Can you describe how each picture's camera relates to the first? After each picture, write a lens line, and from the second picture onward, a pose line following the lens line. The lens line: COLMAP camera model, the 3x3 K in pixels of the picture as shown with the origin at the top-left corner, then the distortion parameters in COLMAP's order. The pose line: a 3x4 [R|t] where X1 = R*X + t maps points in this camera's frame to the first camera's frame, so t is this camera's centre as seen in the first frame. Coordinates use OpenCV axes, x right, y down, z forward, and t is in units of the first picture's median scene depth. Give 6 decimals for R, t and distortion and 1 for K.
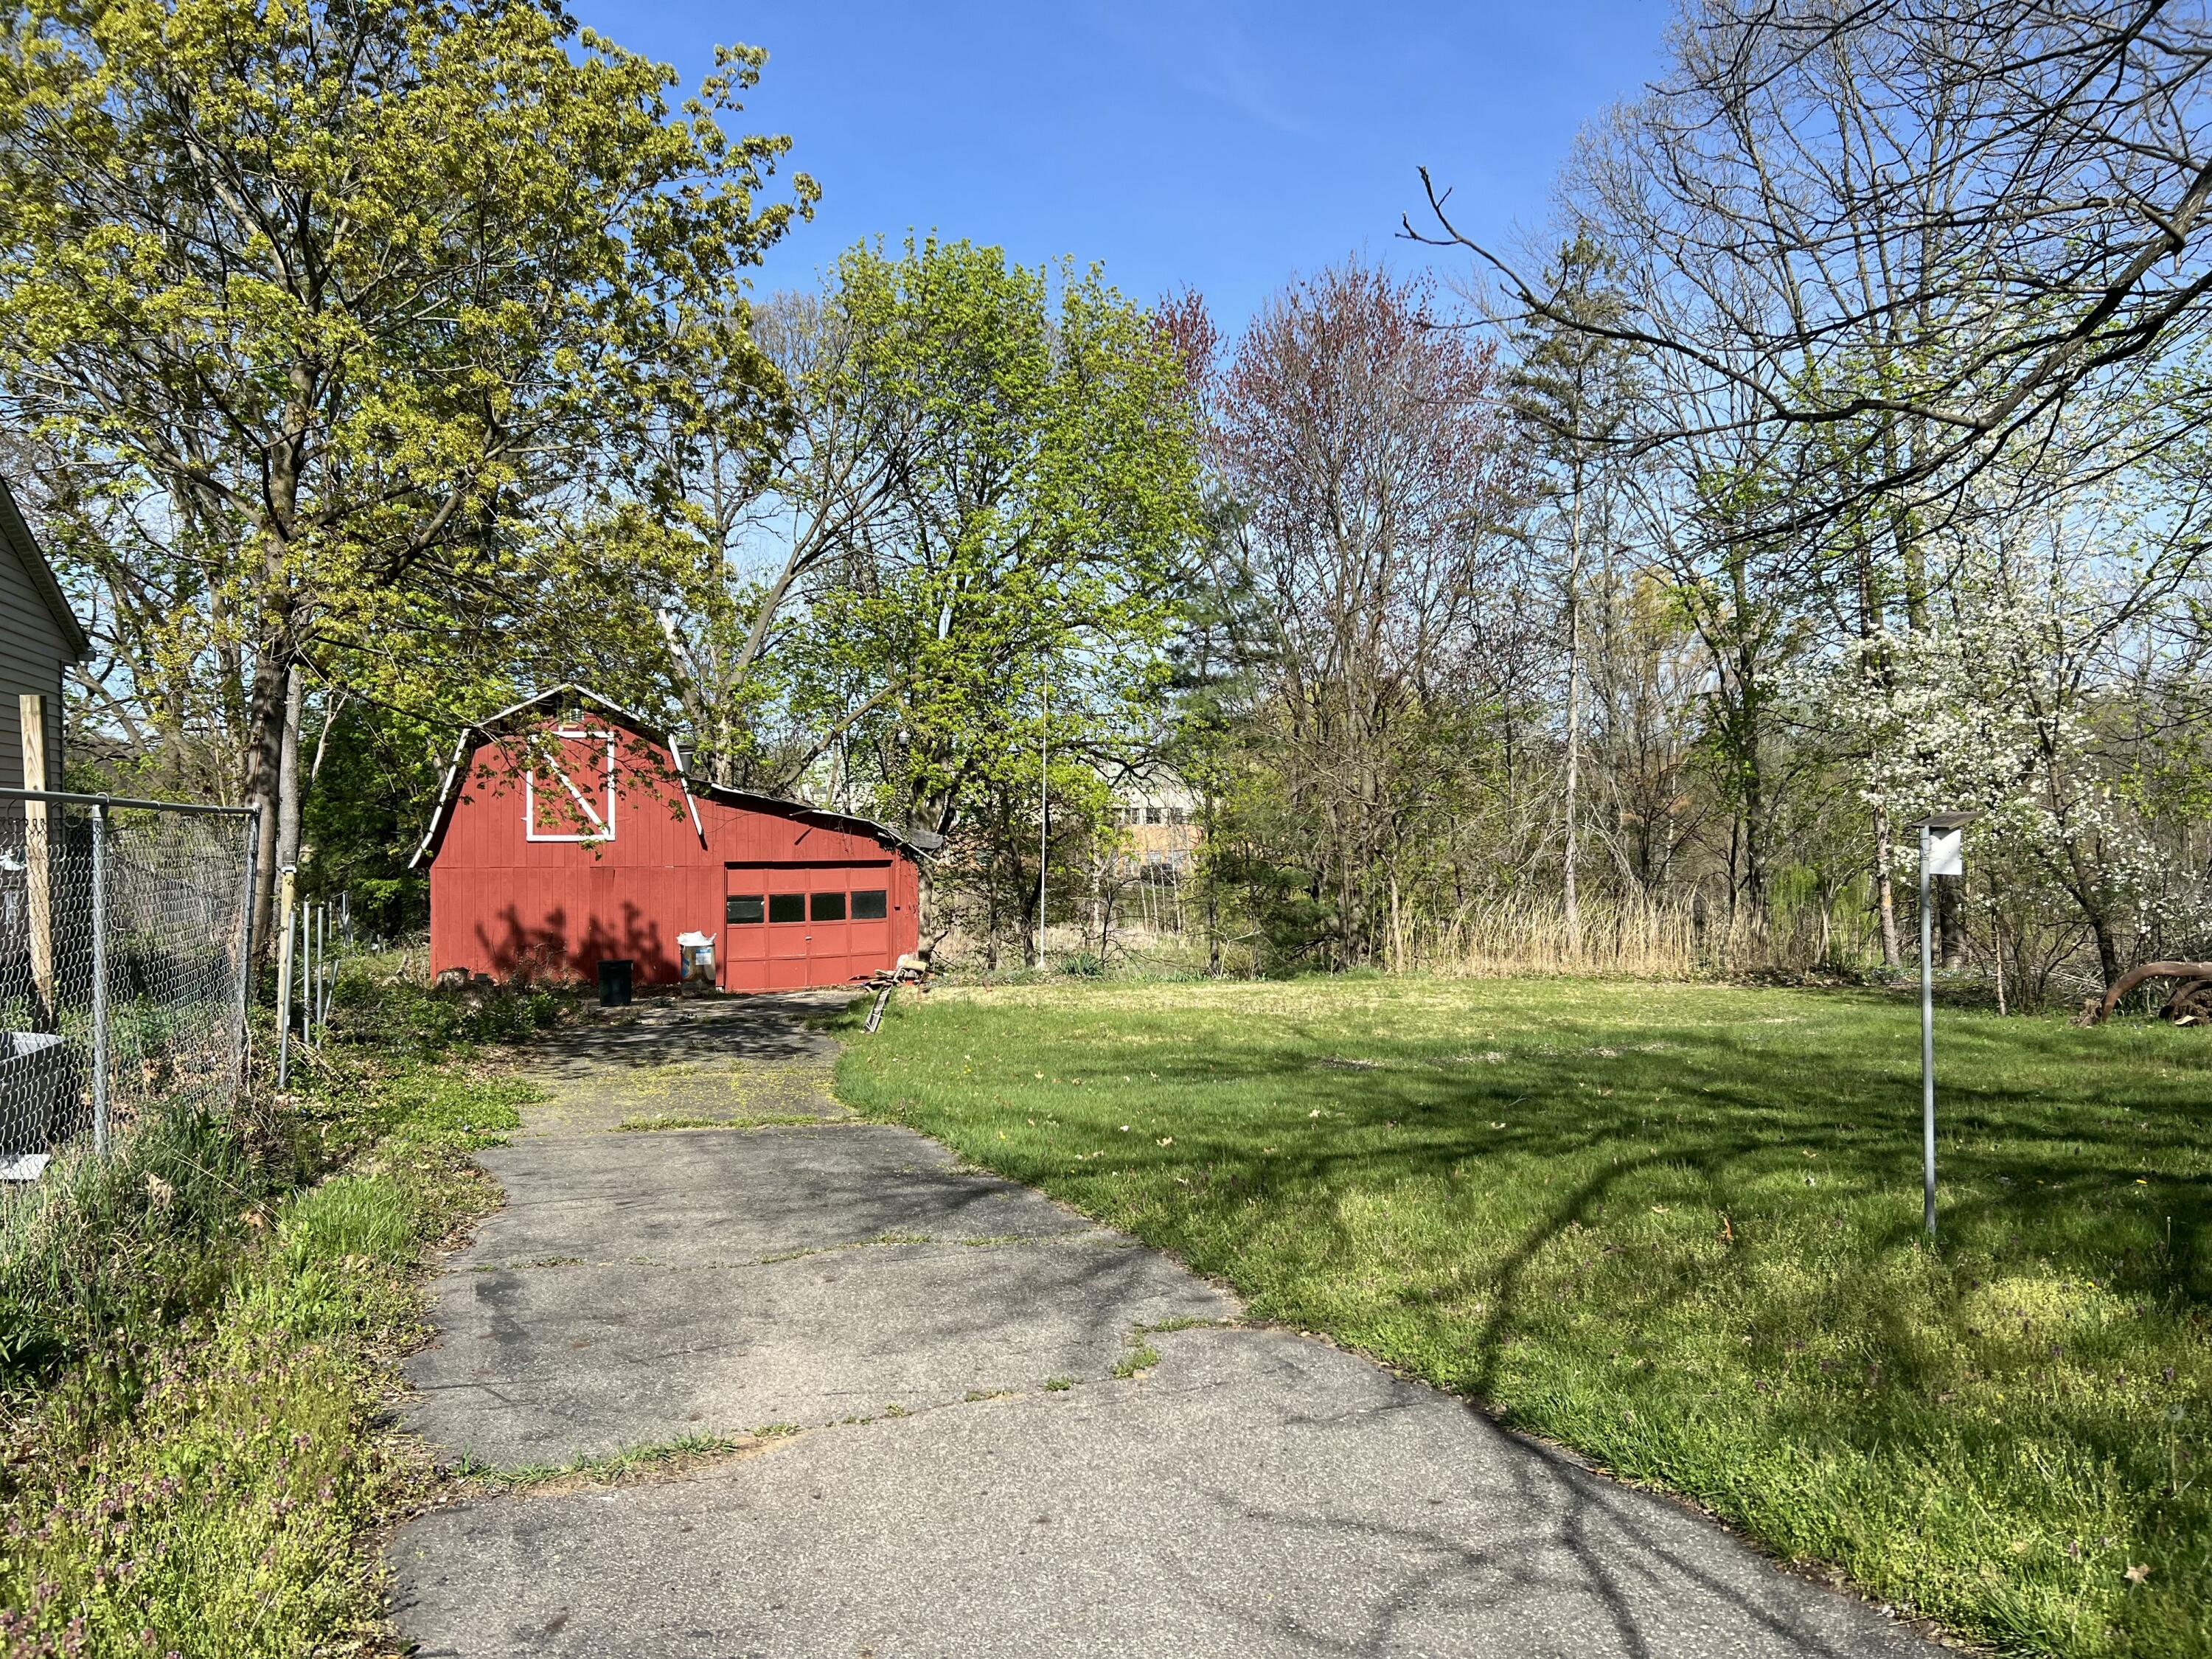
lens RADIAL K [[1673.5, 0, 1117.7], [0, 1673.5, 872.4], [0, 0, 1]] dist [0.060101, -0.044780]
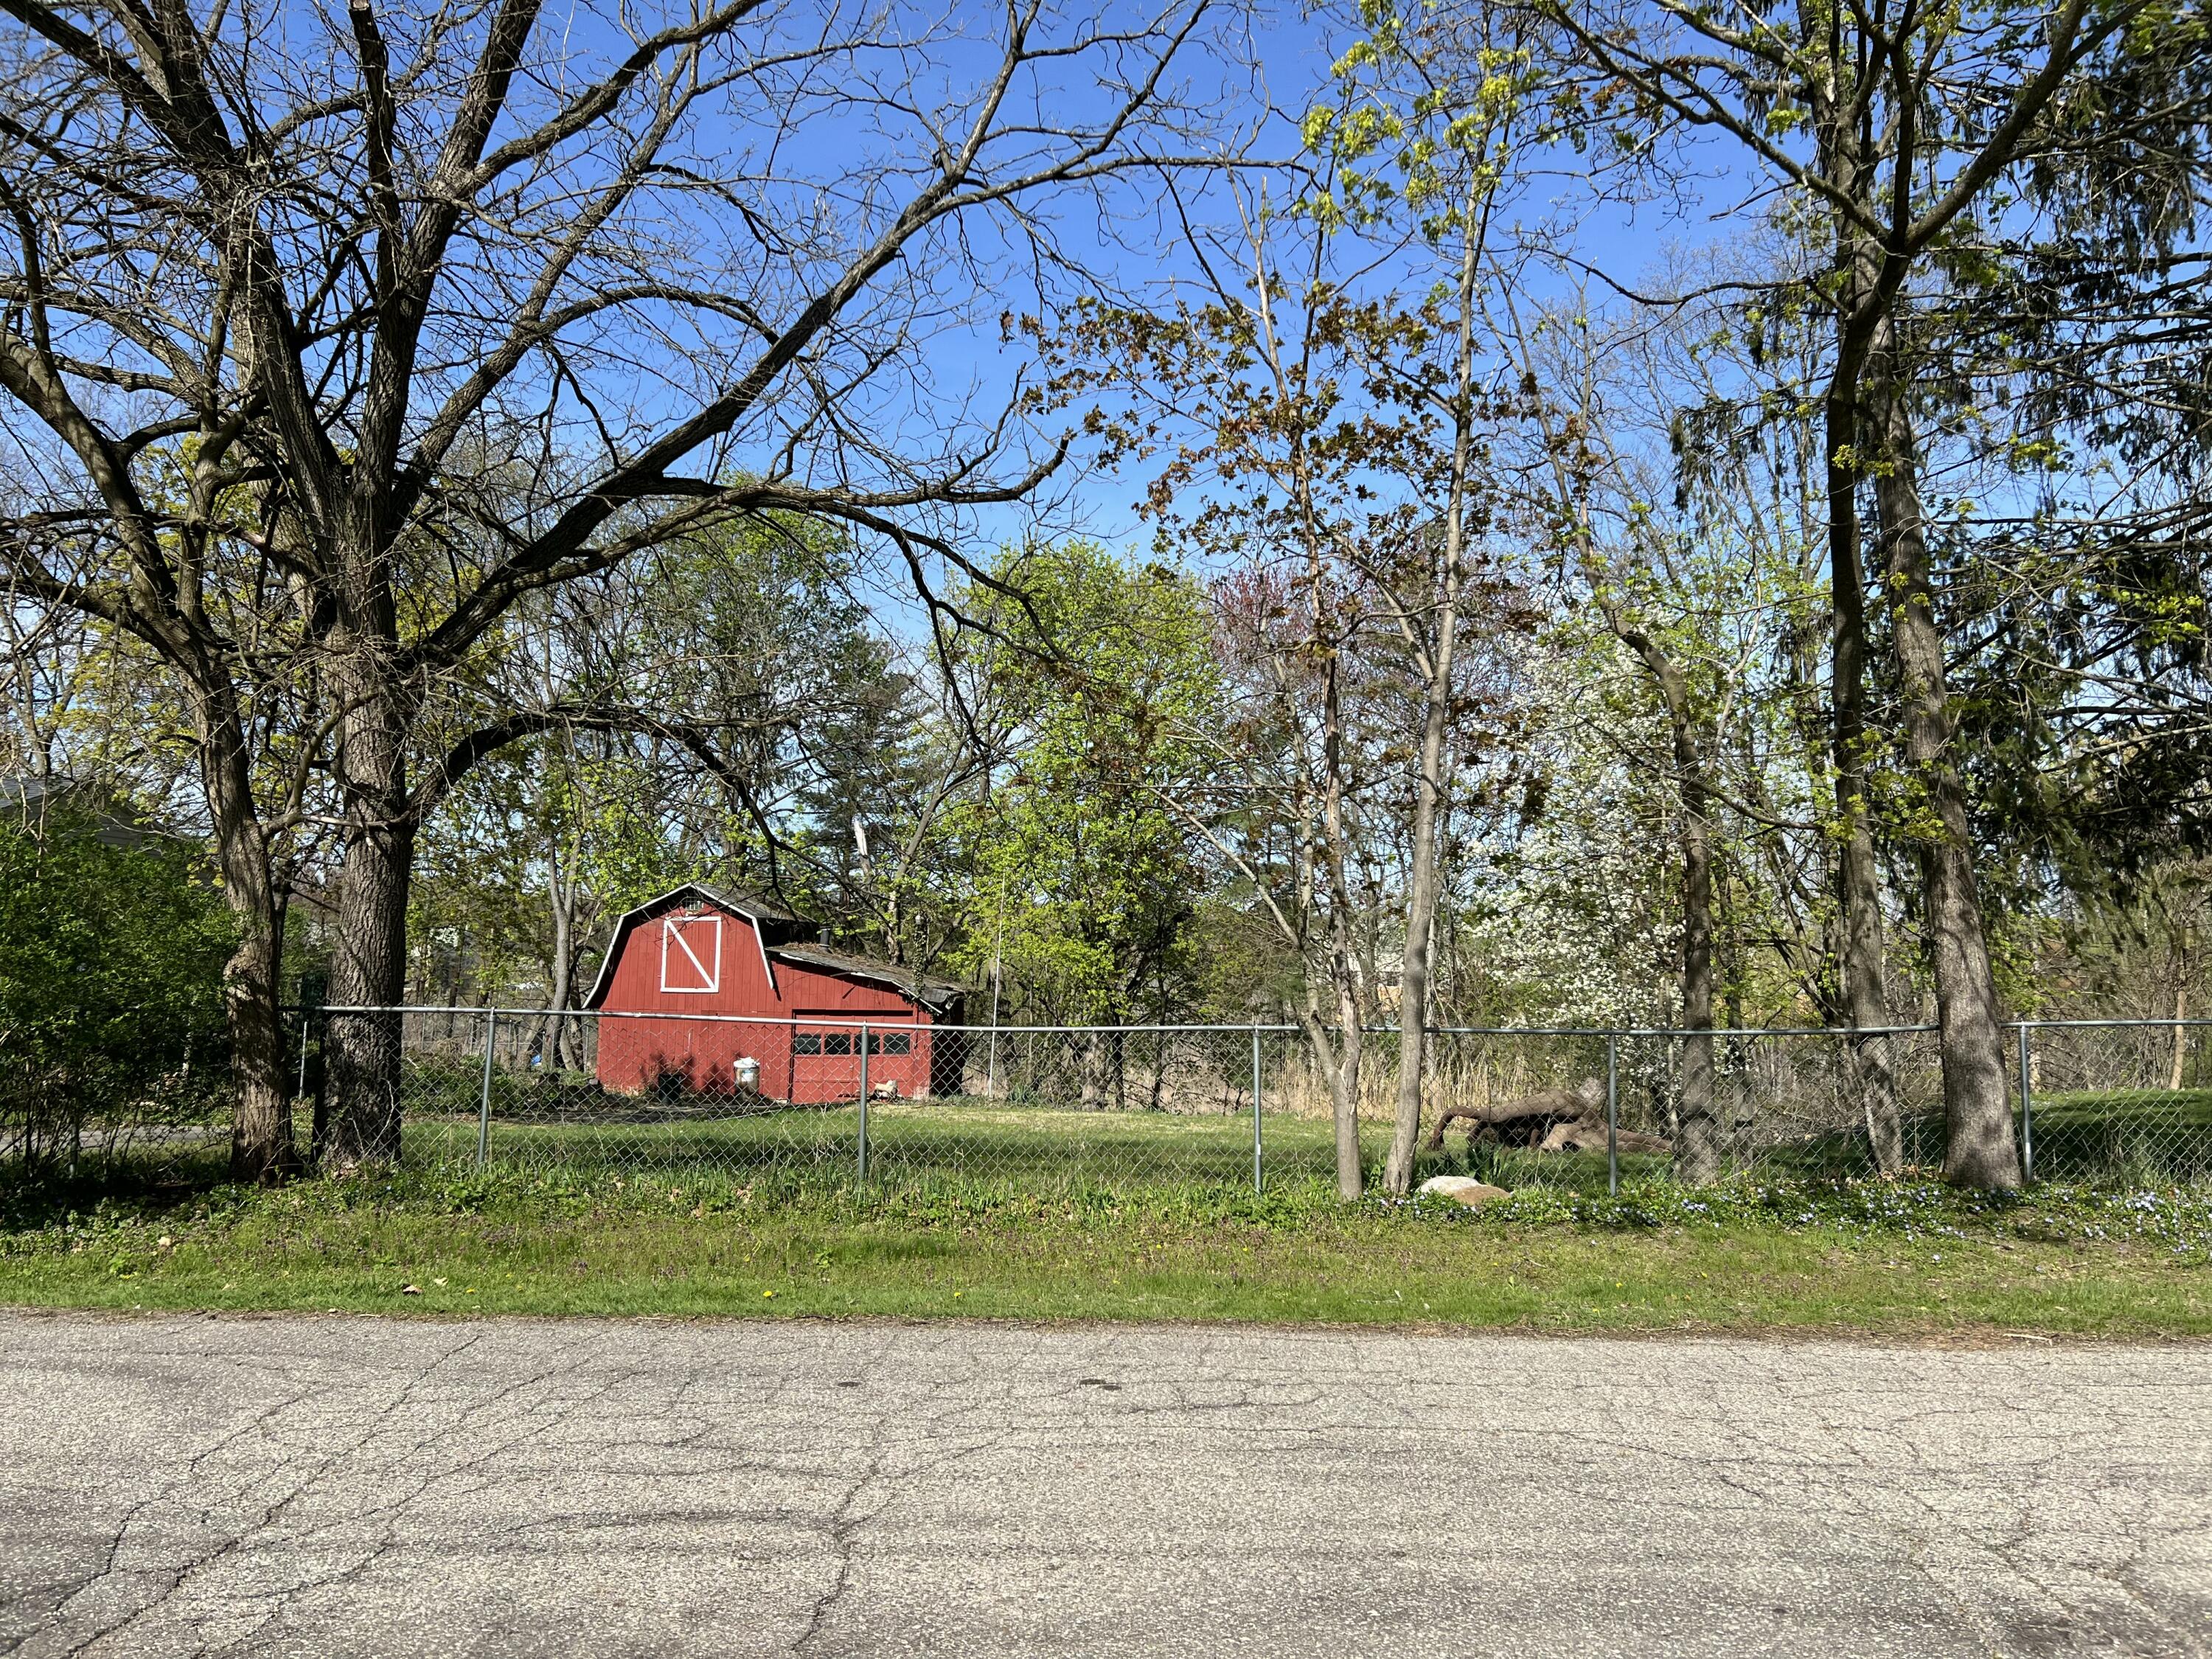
lens RADIAL K [[1673.5, 0, 1116.2], [0, 1673.5, 814.3], [0, 0, 1]] dist [0.060101, -0.044780]
pose [[0.934217, -0.018643, -0.356216, 0.517108], [-0.026652, 0.992194, -0.121826, -0.004422], [0.355707, 0.123305, 0.926428, -0.220438]]
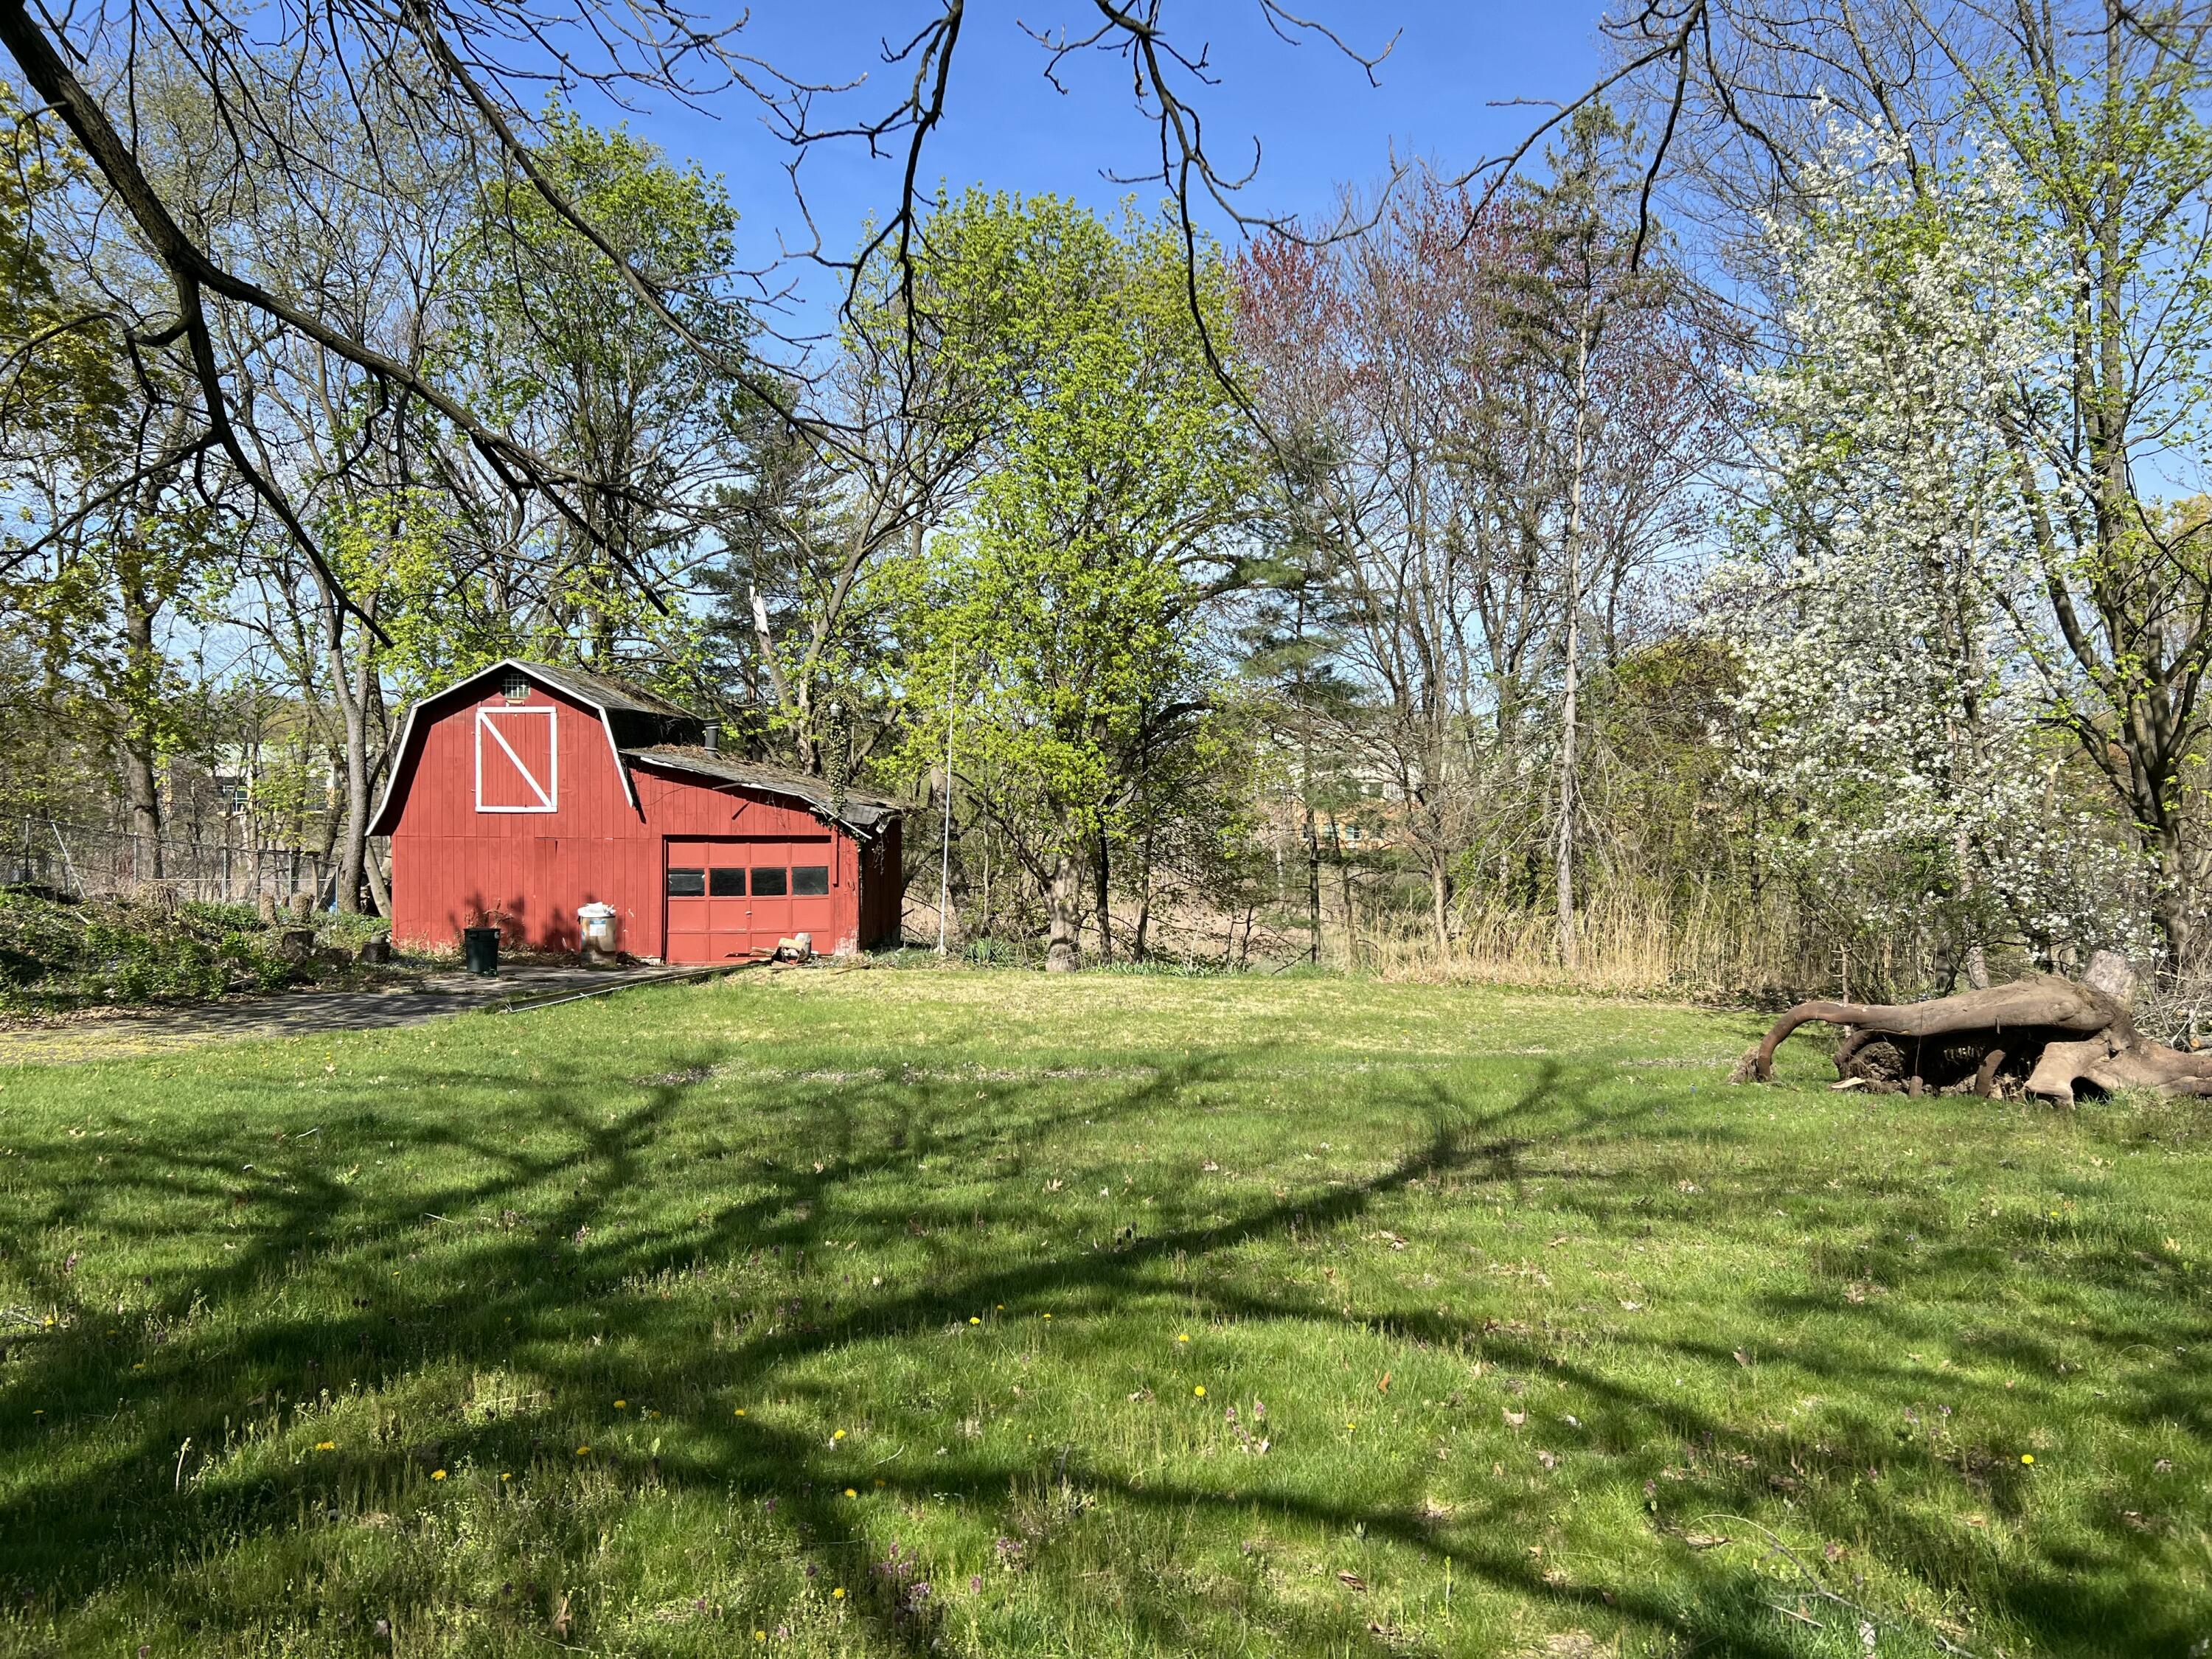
lens RADIAL K [[1673.5, 0, 1106.9], [0, 1673.5, 844.5], [0, 0, 1]] dist [0.060101, -0.044780]
pose [[0.945052, 0.015255, -0.326563, 0.346518], [-0.014901, 0.999883, 0.003585, -0.008097], [0.326579, 0.001478, 0.945169, 0.130742]]
